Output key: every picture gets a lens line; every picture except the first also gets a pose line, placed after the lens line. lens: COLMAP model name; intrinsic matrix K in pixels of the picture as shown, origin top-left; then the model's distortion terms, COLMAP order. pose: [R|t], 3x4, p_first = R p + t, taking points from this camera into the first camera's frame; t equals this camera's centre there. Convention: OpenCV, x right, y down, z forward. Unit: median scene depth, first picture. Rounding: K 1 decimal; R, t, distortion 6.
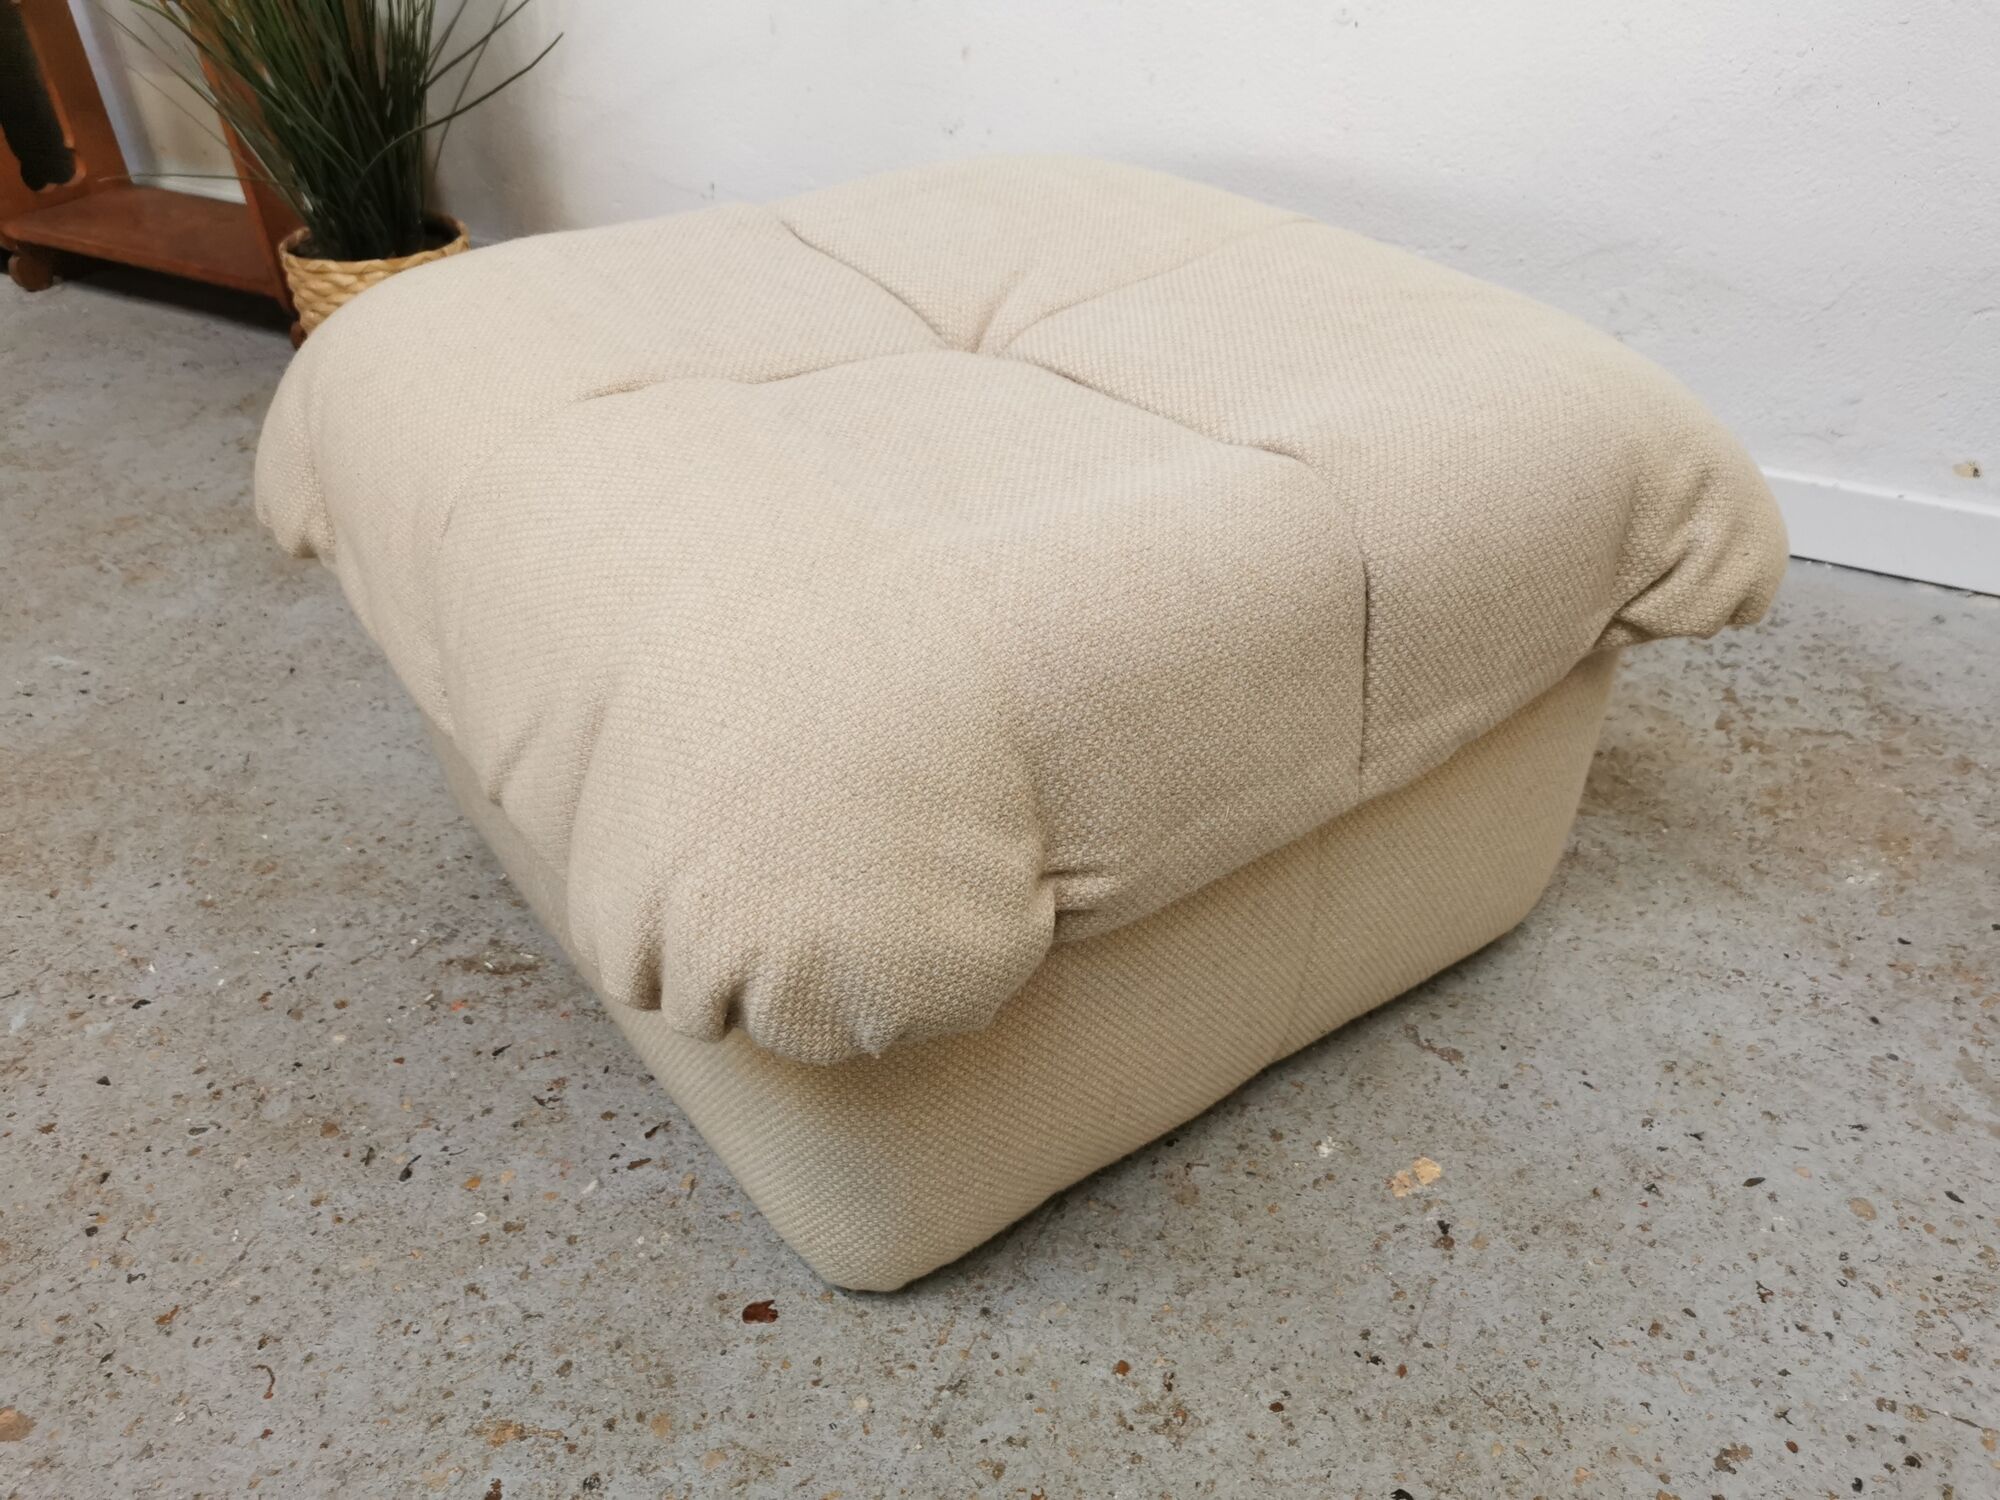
lens RADIAL K [[1553.6, 0, 996.2], [0, 1553.6, 748.2], [0, 0, 1]] dist [0.058349, -0.058494]
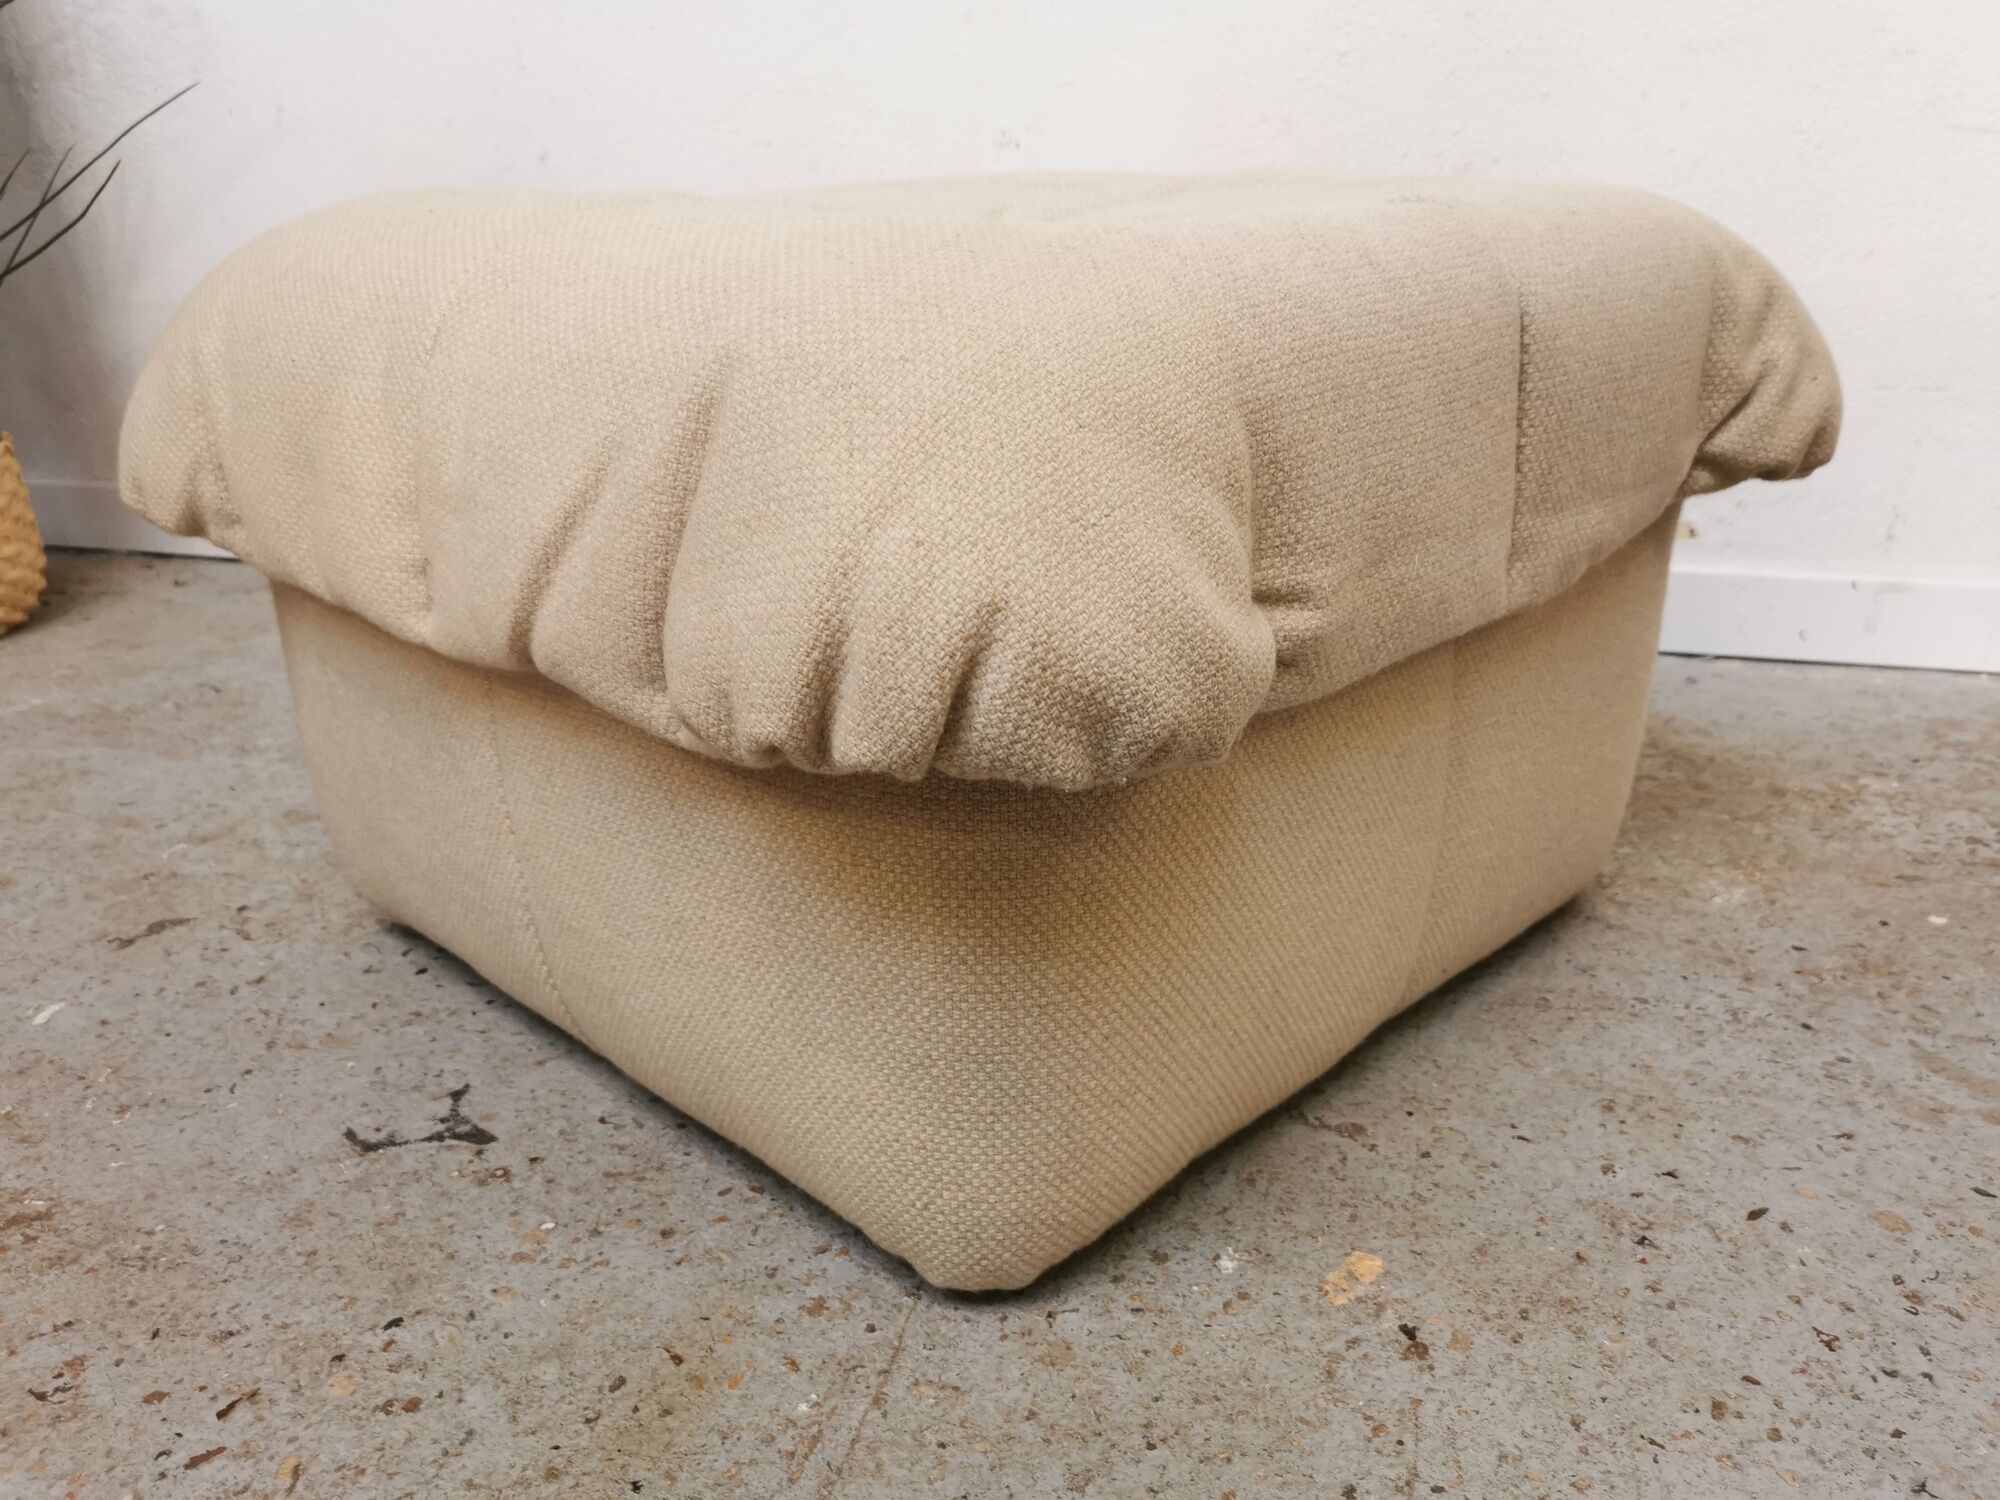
lens RADIAL K [[1553.6, 0, 999.3], [0, 1553.6, 755.0], [0, 0, 1]] dist [0.058349, -0.058494]
pose [[0.973898, -0.084825, 0.210541, -0.026054], [0.130817, 0.967765, -0.215214, 0.168975], [-0.185499, 0.237139, 0.953601, 0.266204]]
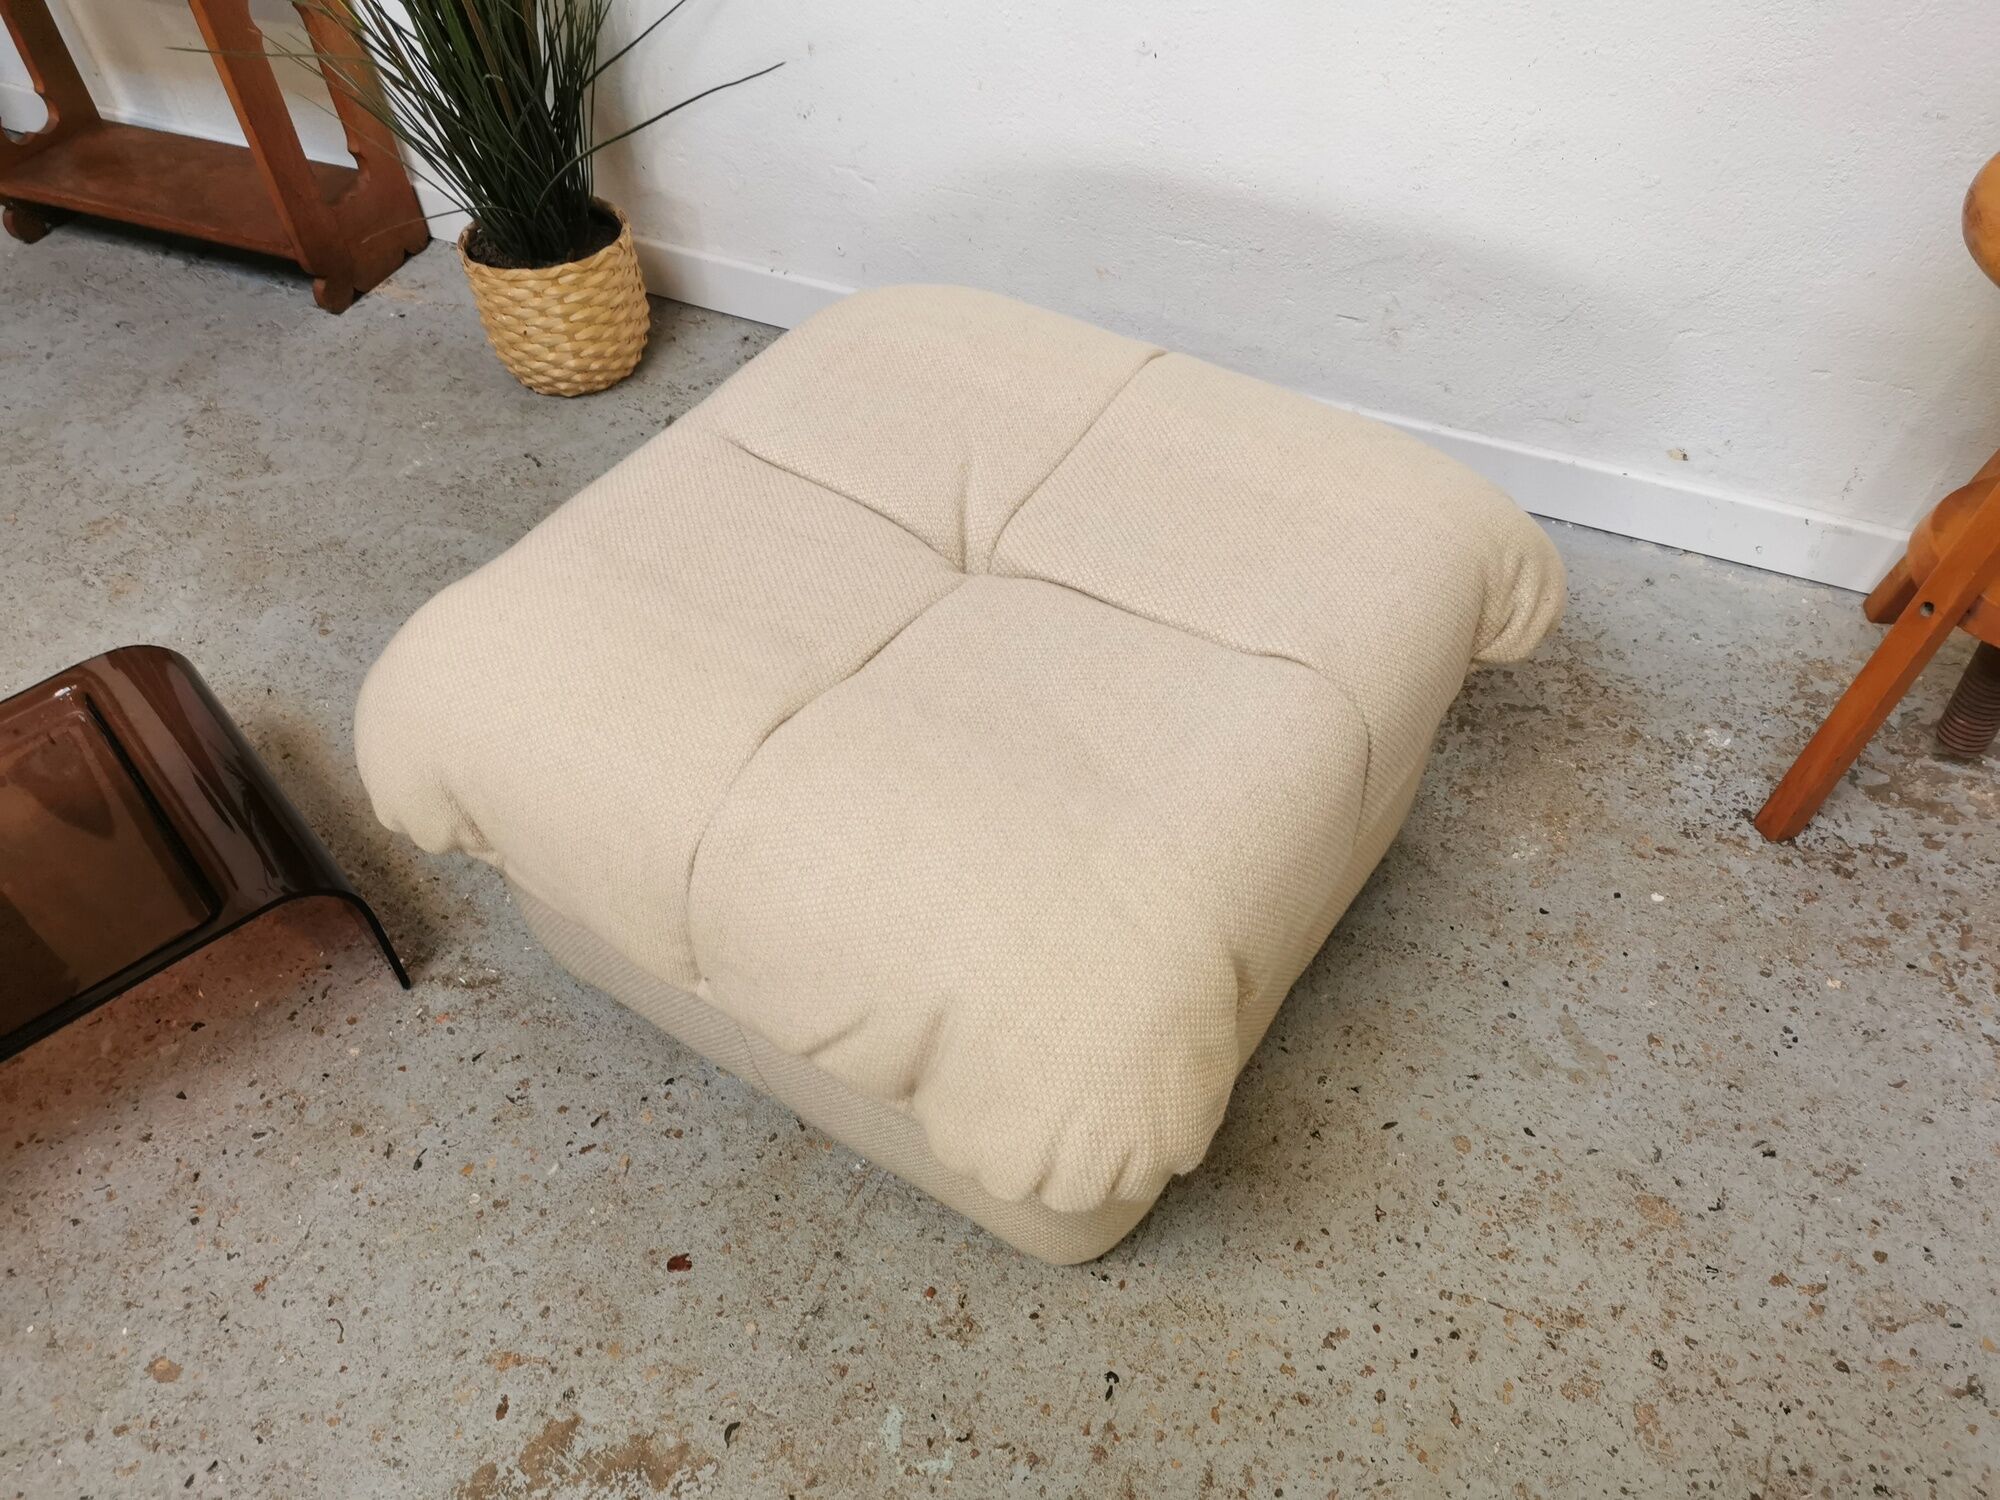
lens RADIAL K [[1553.6, 0, 995.8], [0, 1553.6, 746.3], [0, 0, 1]] dist [0.058349, -0.058494]
pose [[0.998862, -0.046920, 0.008512, 0.132330], [0.044091, 0.976719, 0.209941, -0.347519], [-0.018164, -0.209327, 0.977677, -0.269338]]
